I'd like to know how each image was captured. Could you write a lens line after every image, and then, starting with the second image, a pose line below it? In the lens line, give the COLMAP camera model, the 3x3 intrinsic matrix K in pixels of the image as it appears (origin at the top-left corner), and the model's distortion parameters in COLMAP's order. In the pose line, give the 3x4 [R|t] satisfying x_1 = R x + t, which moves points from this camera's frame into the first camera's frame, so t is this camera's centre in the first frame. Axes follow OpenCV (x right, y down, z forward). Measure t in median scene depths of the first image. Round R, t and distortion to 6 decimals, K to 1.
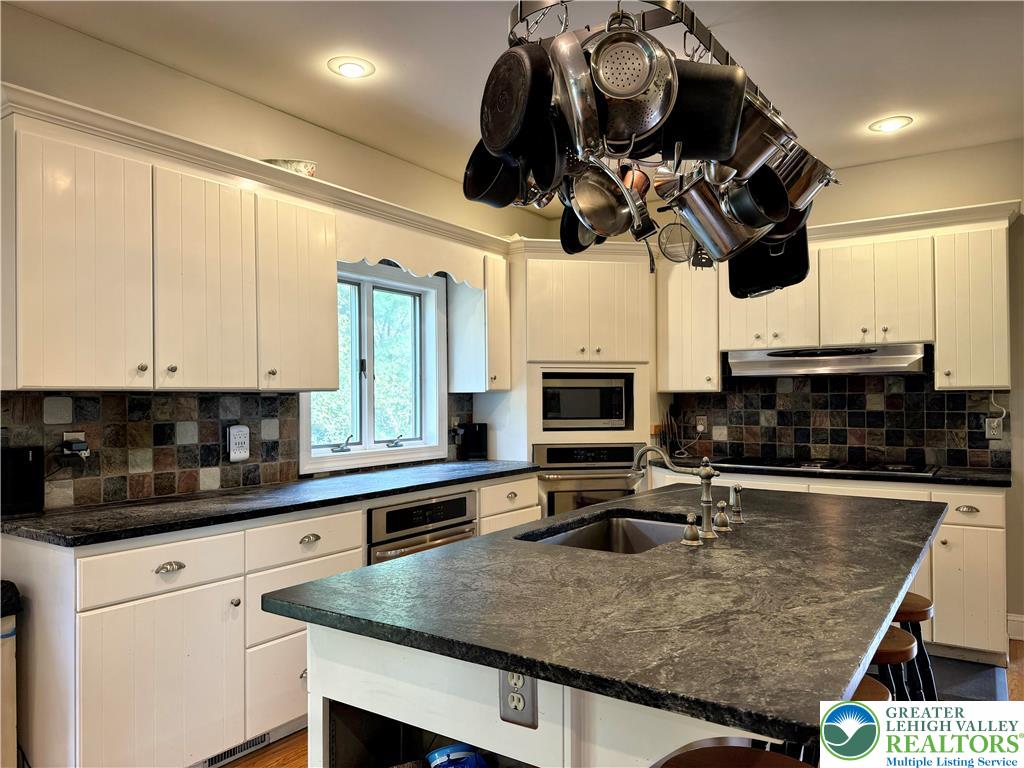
lens RADIAL K [[732.4, 0, 514.1], [0, 732.4, 384.6], [0, 0, 1]] dist [0.012393, -0.016877]
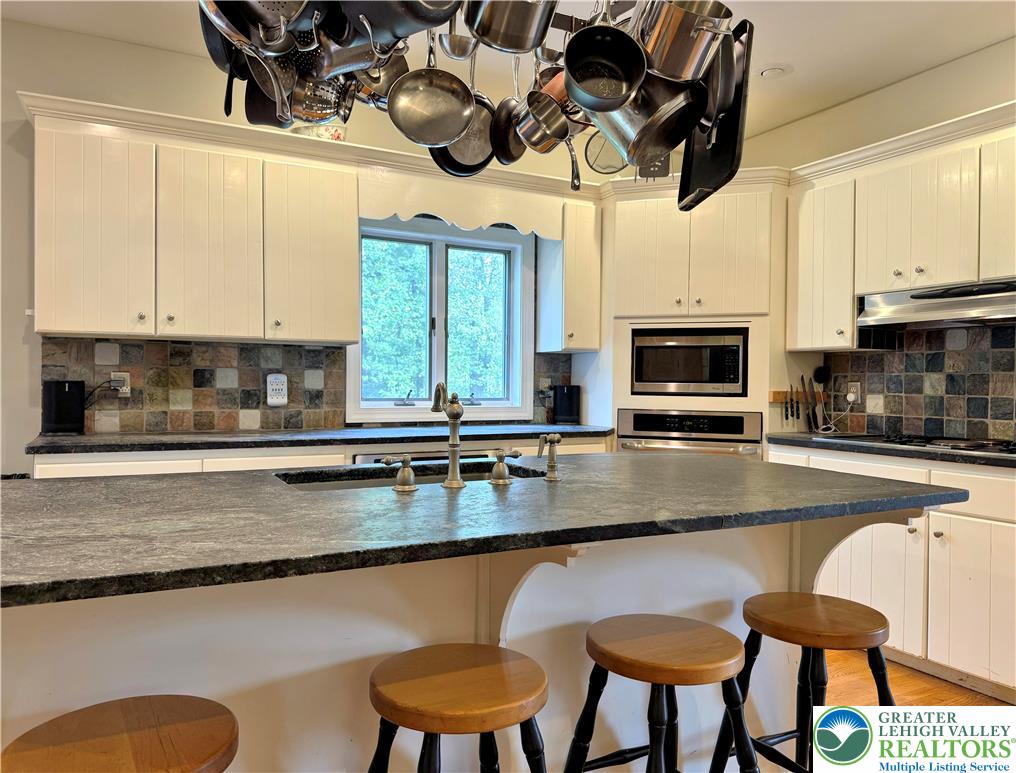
lens RADIAL K [[730.5, 0, 506.4], [0, 730.5, 389.6], [0, 0, 1]] dist [0.006558, -0.012954]
pose [[0.875351, 0.016652, -0.483201, 0.348211], [-0.005161, 0.999672, 0.025101, 0.037285], [0.483461, -0.019478, 0.875149, 0.148416]]
